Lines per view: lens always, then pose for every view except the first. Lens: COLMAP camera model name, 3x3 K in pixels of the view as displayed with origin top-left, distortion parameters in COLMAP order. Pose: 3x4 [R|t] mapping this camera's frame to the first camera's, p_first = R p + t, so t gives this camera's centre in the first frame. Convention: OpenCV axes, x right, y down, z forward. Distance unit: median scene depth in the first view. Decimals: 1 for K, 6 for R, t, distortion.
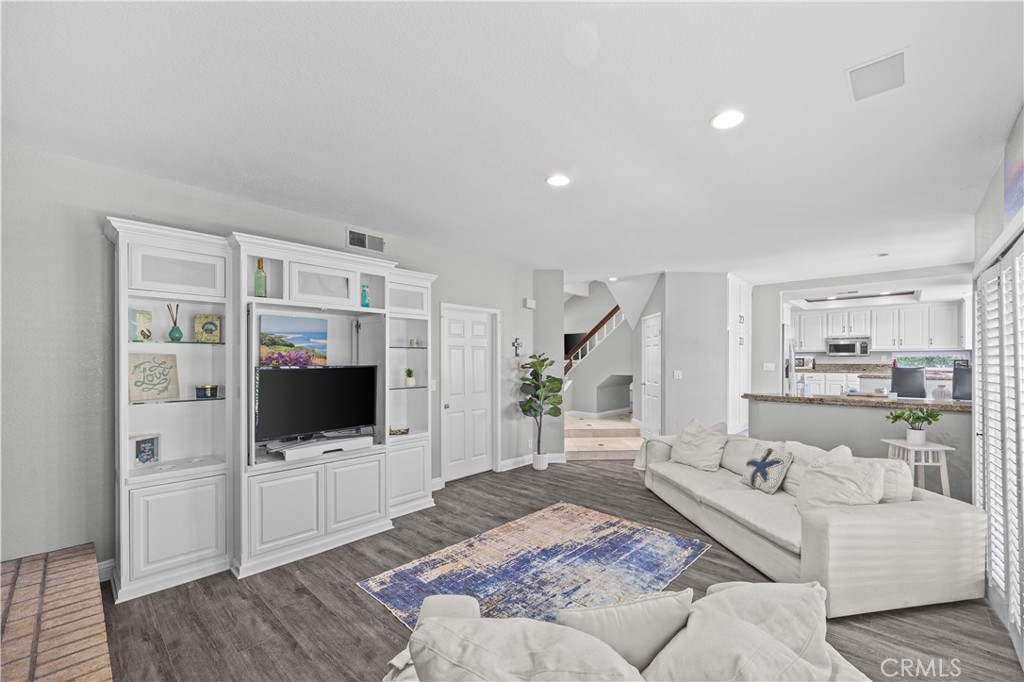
lens RADIAL K [[414.5, 0, 541.6], [0, 414.5, 361.3], [0, 0, 1]] dist [-0.001324, 0.000038]
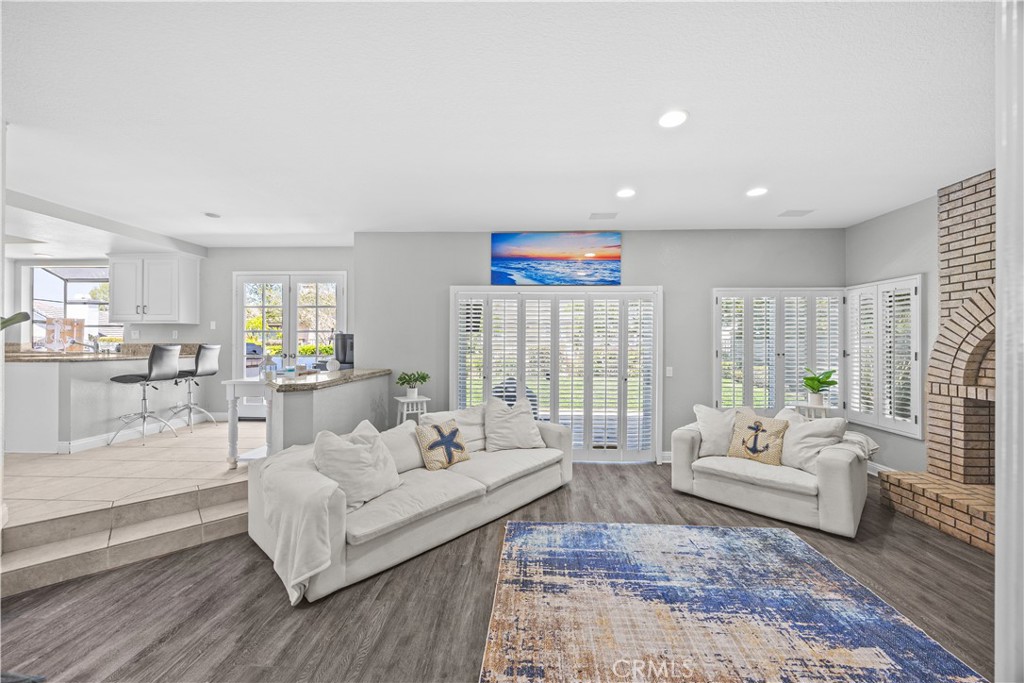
lens RADIAL K [[391.7, 0, 516.9], [0, 391.7, 341.3], [0, 0, 1]] dist [-0.002494, -0.000005]
pose [[-0.628458, 0.002198, 0.777841, -0.321029], [-0.002212, 0.999987, -0.004613, 0.013355], [-0.777841, -0.004620, -0.628444, 1.484836]]
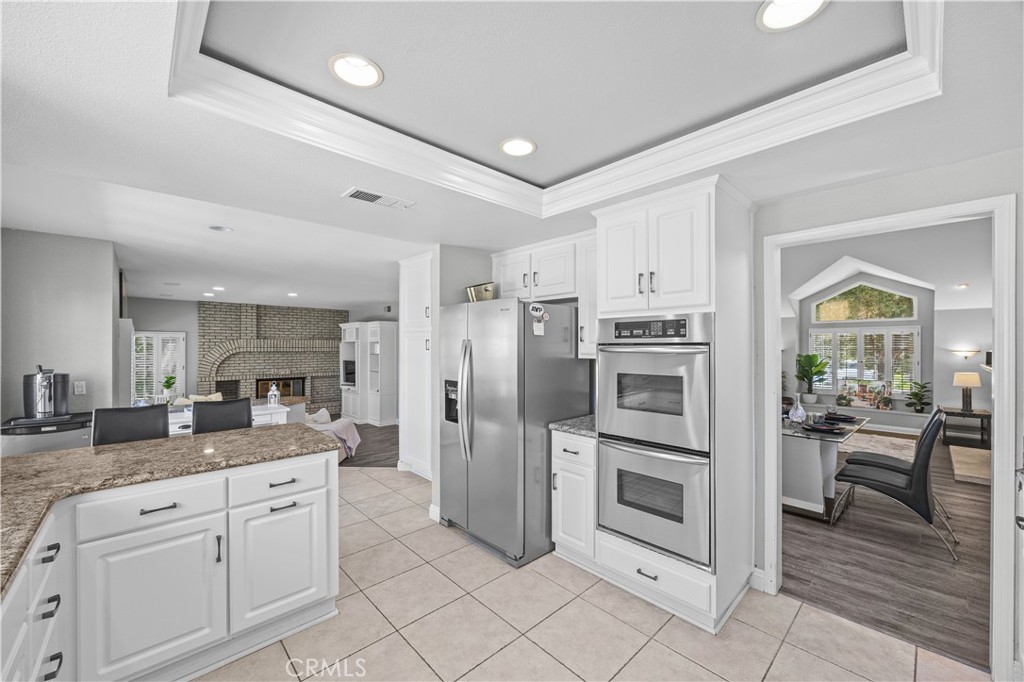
lens RADIAL K [[395.7, 0, 507.3], [0, 395.7, 345.9], [0, 0, 1]] dist [-0.002761, -0.000331]
pose [[-0.101964, -0.003077, -0.994783, 2.082382], [-0.002135, 0.999994, -0.002874, -0.086402], [0.994786, 0.001830, -0.101970, 2.254019]]
